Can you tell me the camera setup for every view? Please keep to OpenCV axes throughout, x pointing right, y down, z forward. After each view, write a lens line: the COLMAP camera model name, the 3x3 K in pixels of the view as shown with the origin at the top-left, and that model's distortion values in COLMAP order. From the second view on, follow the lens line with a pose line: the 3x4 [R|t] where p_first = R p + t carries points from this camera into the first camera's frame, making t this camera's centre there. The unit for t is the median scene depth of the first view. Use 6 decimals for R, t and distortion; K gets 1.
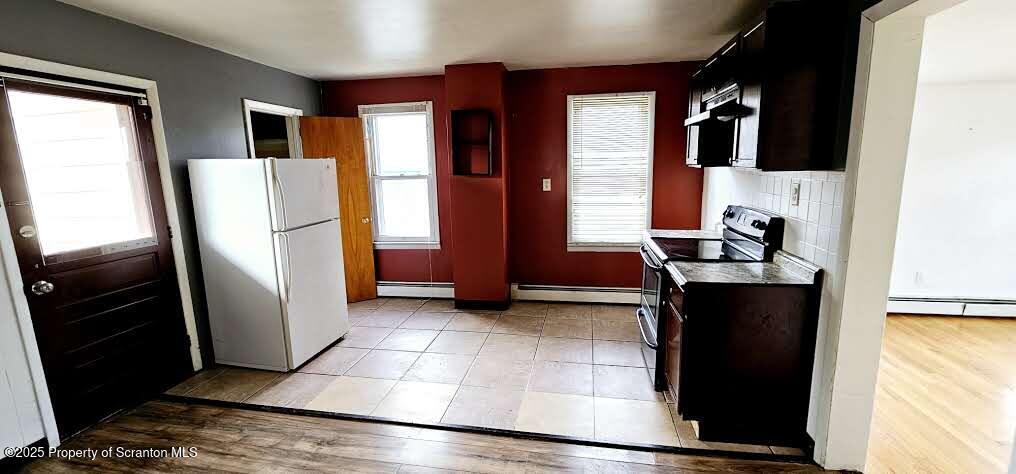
lens RADIAL K [[417.0, 0, 508.0], [0, 417.0, 237.0], [0, 0, 1]] dist [-0.000138, -0.000356]
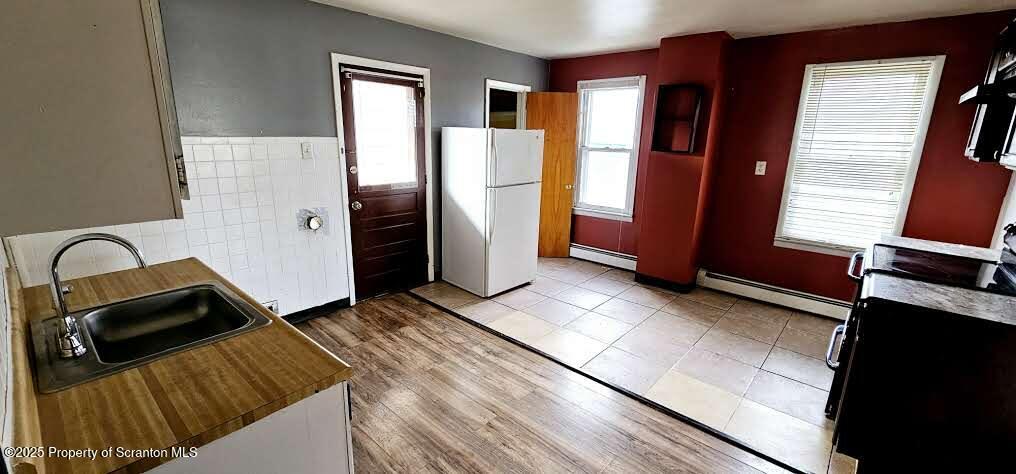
lens RADIAL K [[417.0, 0, 508.0], [0, 417.0, 237.0], [0, 0, 1]] dist [-0.000138, -0.000356]
pose [[0.851128, 0.165012, -0.498349, 0.117969], [-0.131786, 0.986075, 0.101428, 0.000540], [0.508146, -0.020653, 0.861023, -0.050975]]
